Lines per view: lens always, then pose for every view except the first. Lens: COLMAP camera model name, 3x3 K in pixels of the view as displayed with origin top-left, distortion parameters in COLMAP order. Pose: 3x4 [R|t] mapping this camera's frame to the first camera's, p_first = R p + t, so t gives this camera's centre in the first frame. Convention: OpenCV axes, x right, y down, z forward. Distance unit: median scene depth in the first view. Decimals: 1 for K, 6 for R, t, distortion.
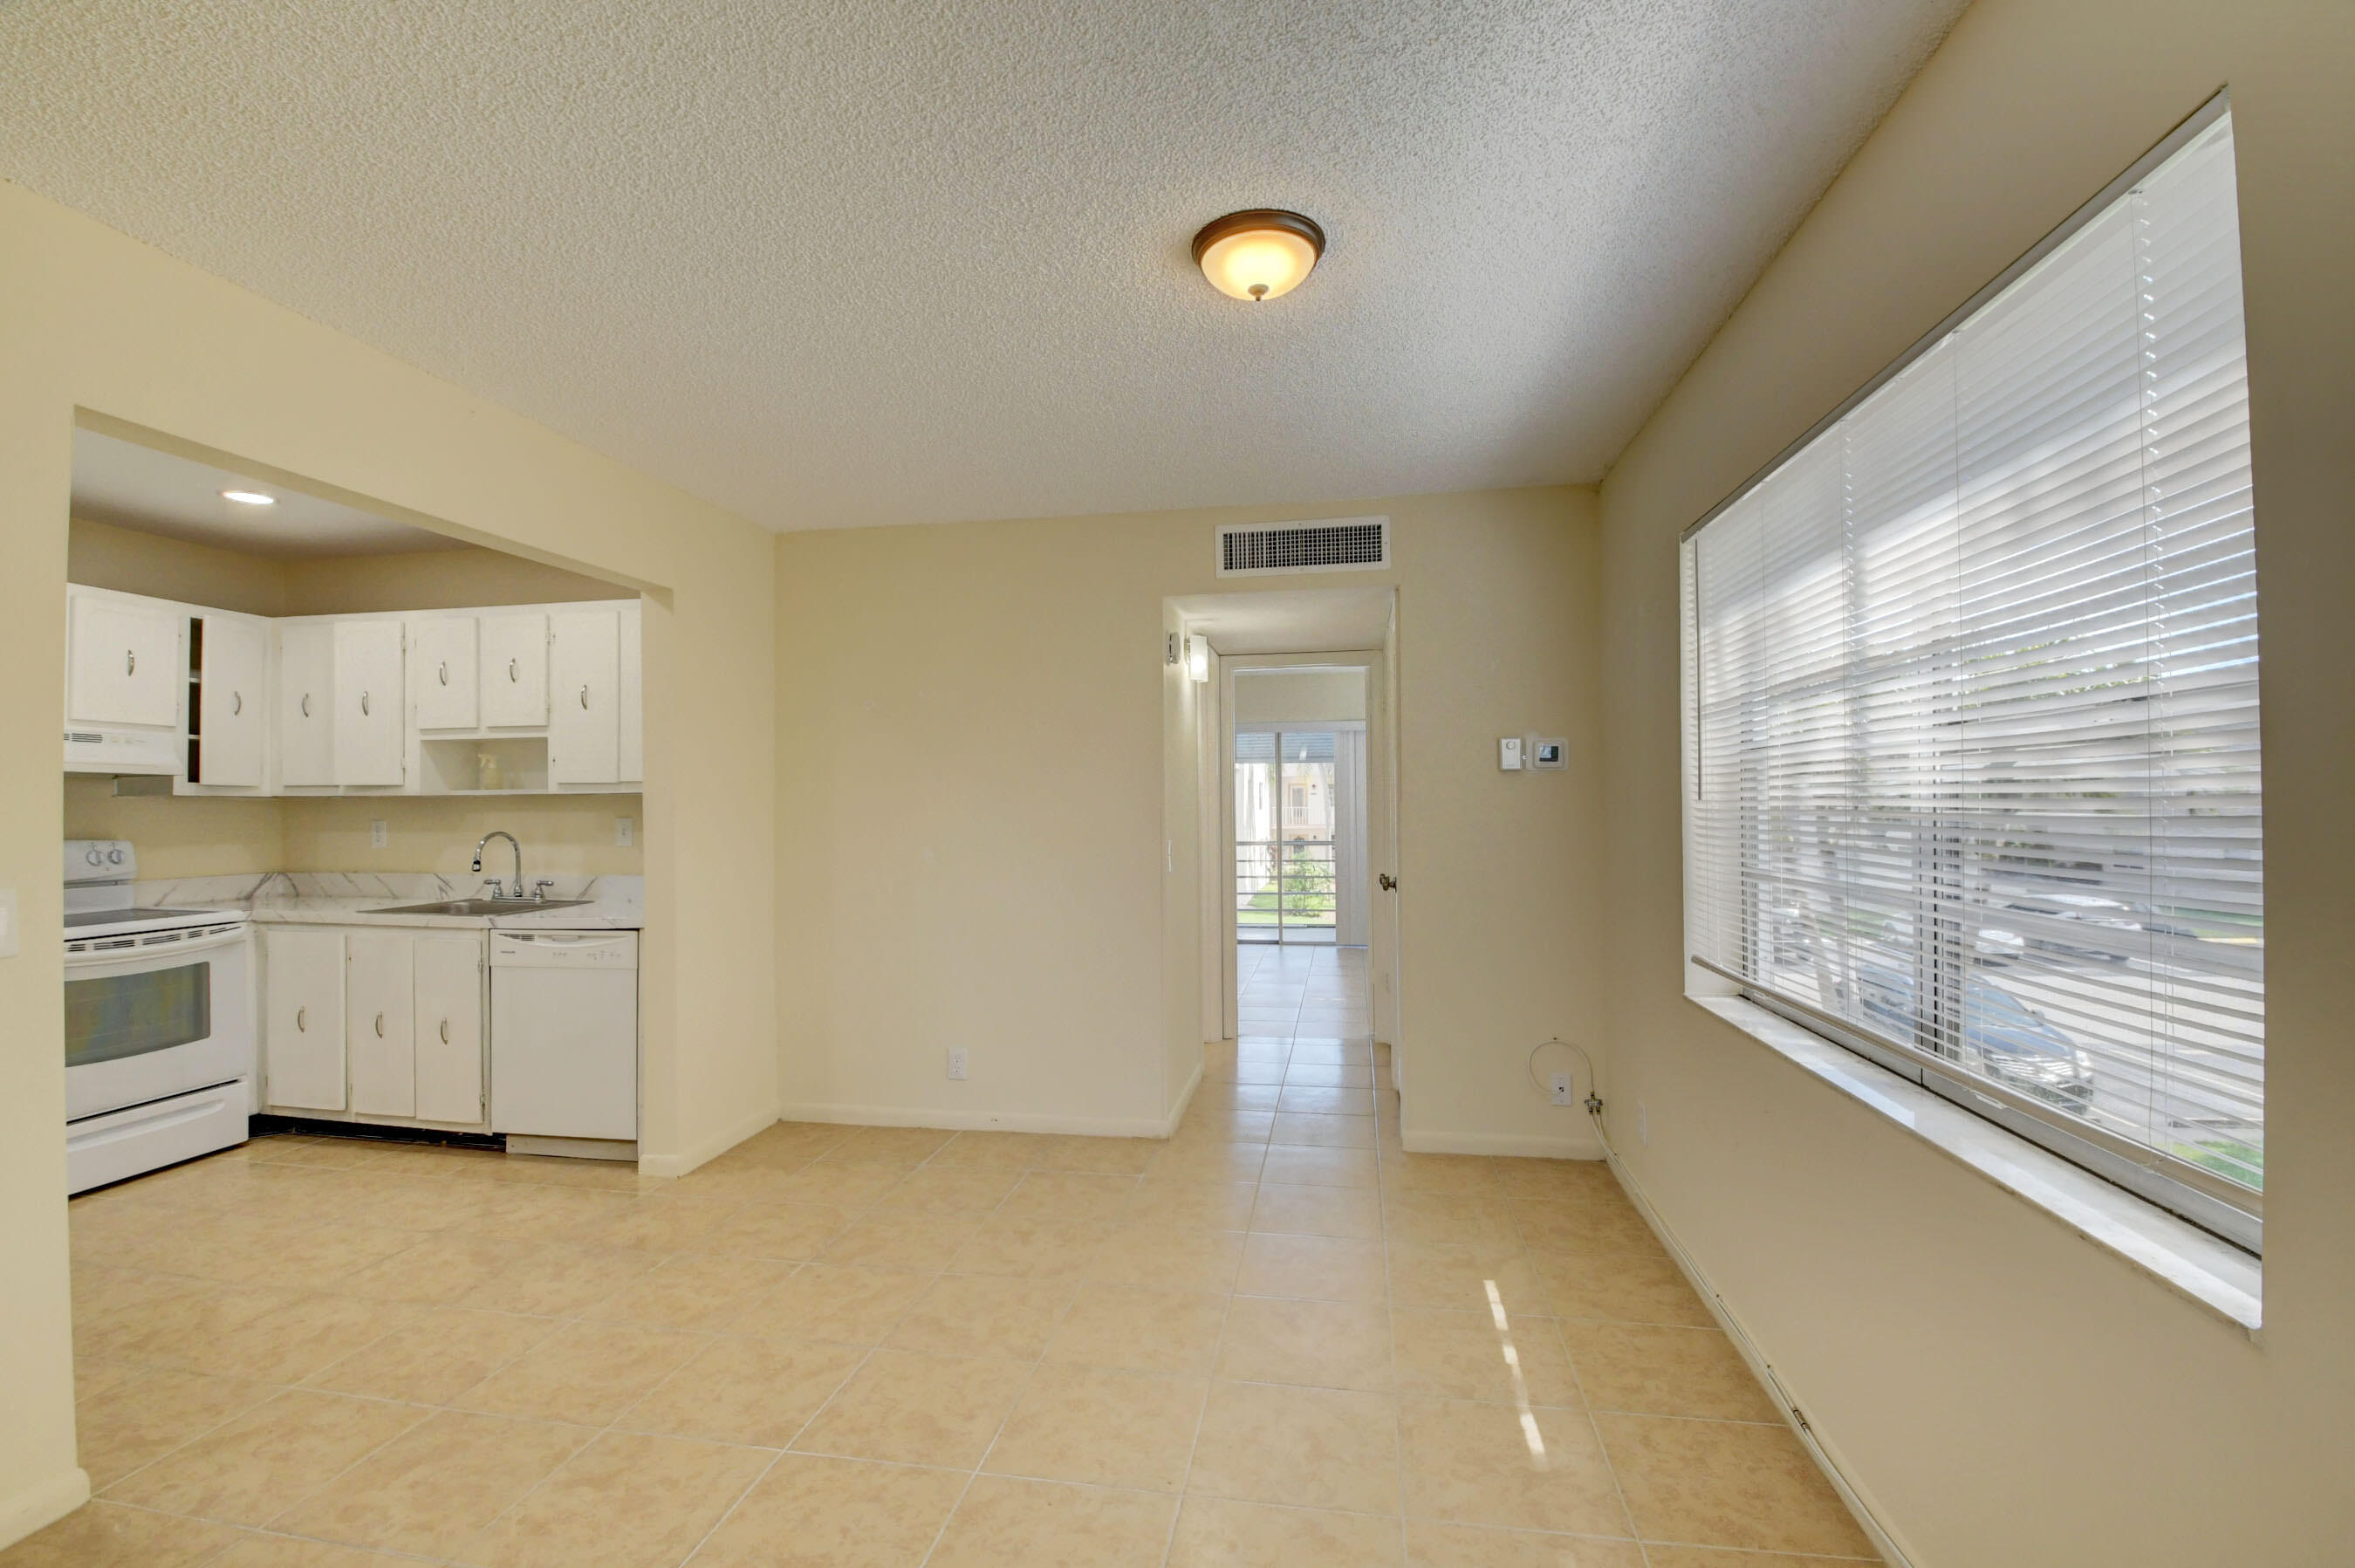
lens RADIAL K [[1039.5, 0, 1174.1], [0, 1039.5, 790.3], [0, 0, 1]] dist [0.004020, -0.019932]
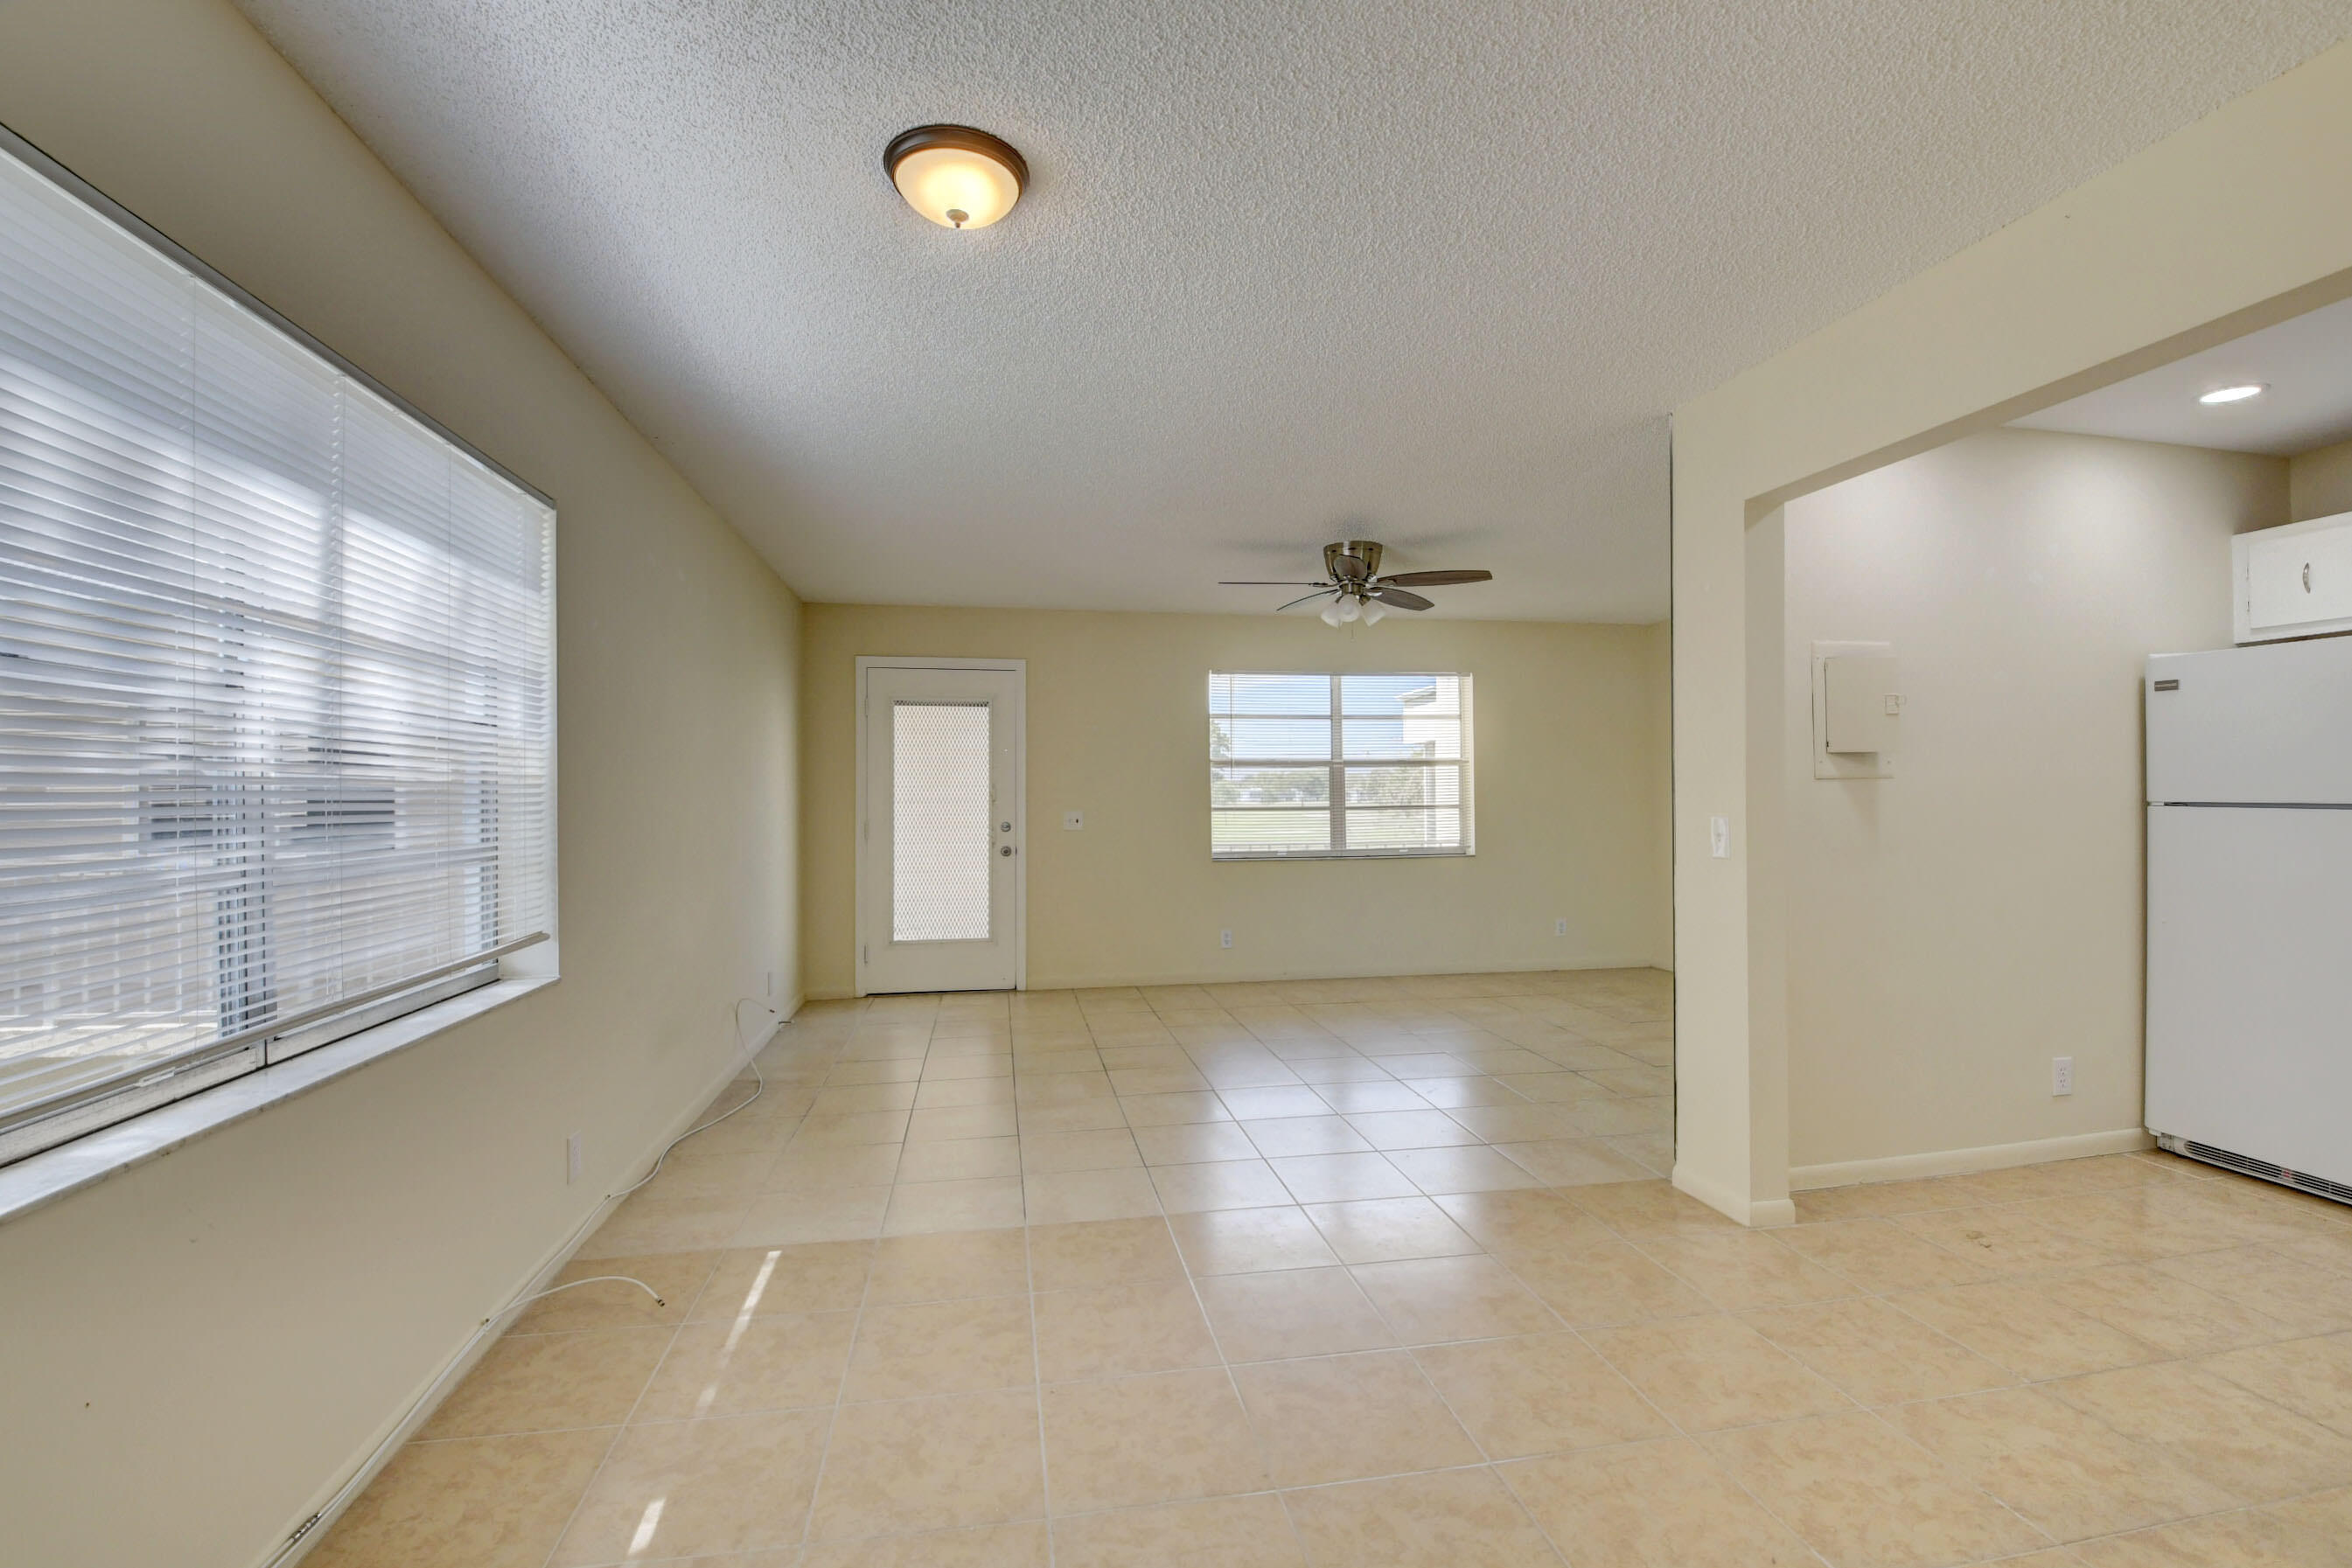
lens RADIAL K [[1039.8, 0, 1171.9], [0, 1039.8, 787.4], [0, 0, 1]] dist [-0.004857, -0.013372]
pose [[-0.942833, 0.012660, -0.333026, 0.116788], [0.018125, 0.999747, -0.013308, 0.025584], [0.332773, -0.018583, -0.942824, 1.043608]]
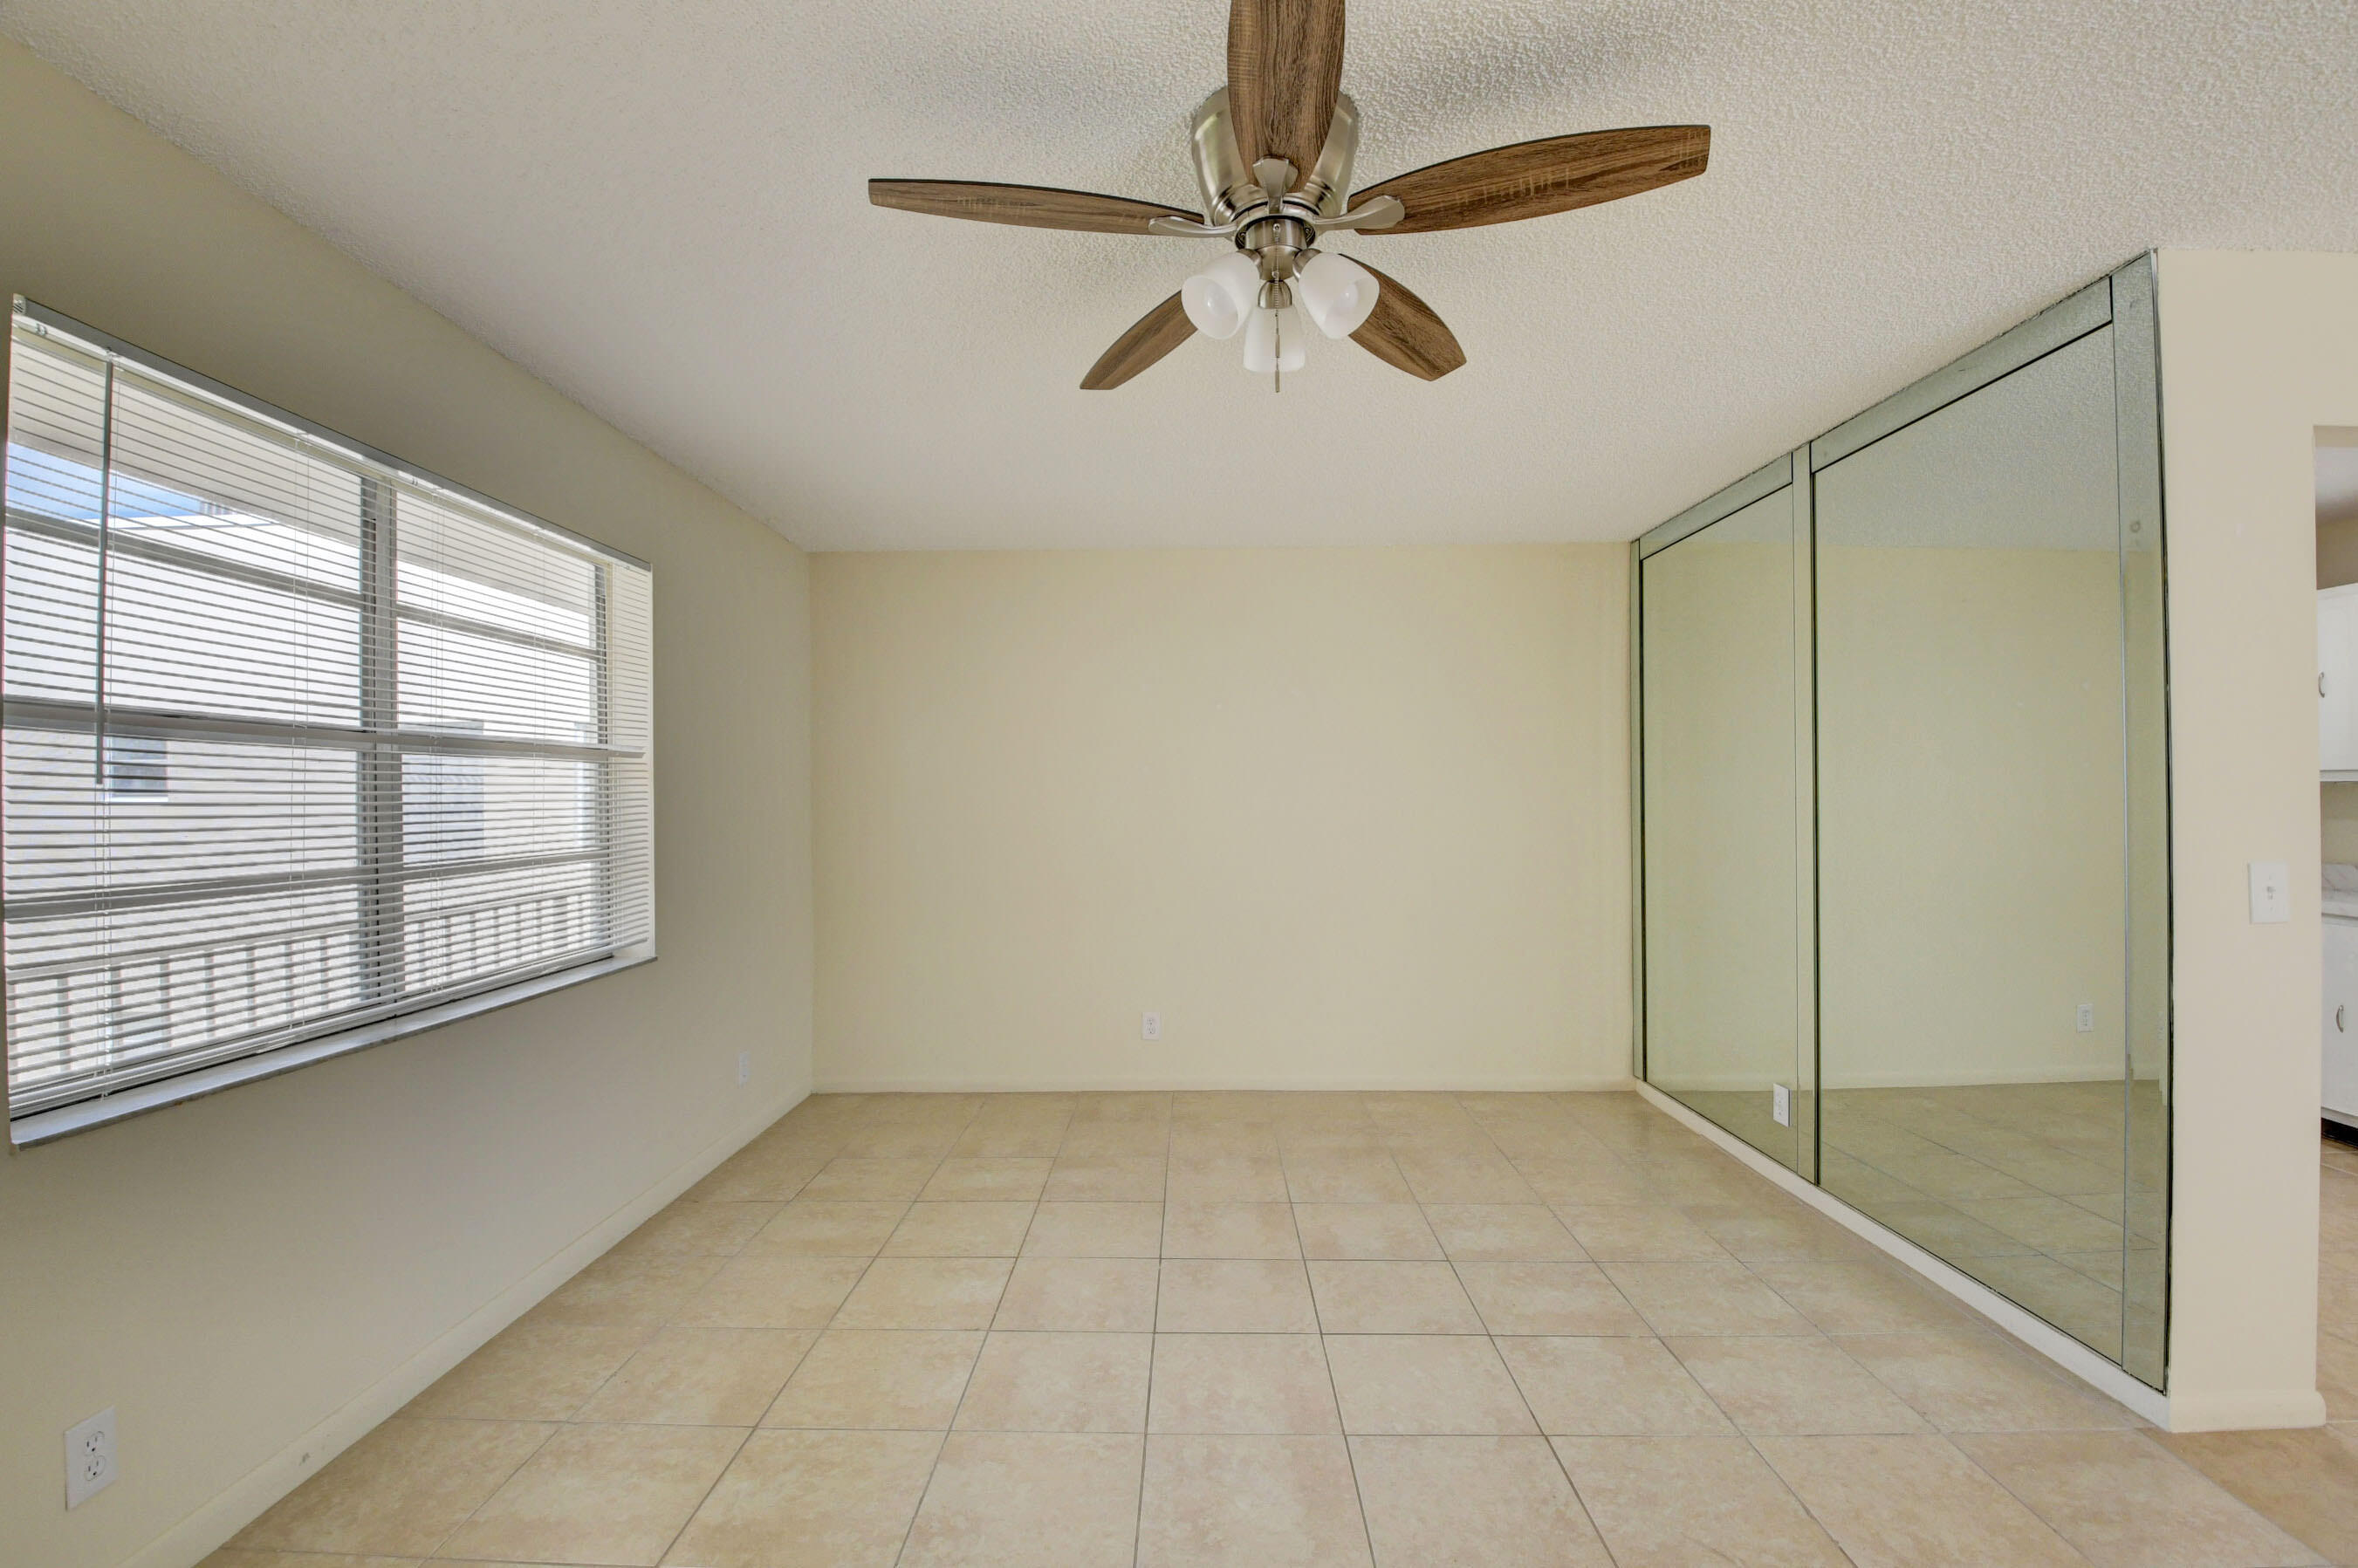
lens RADIAL K [[1042.4, 0, 1174.9], [0, 1042.4, 787.4], [0, 0, 1]] dist [-0.004857, -0.013372]
pose [[0.147273, -0.004430, -0.989086, -0.089515], [0.013277, 0.999909, -0.002501, 0.000115], [0.989007, -0.012764, 0.147319, -0.188995]]
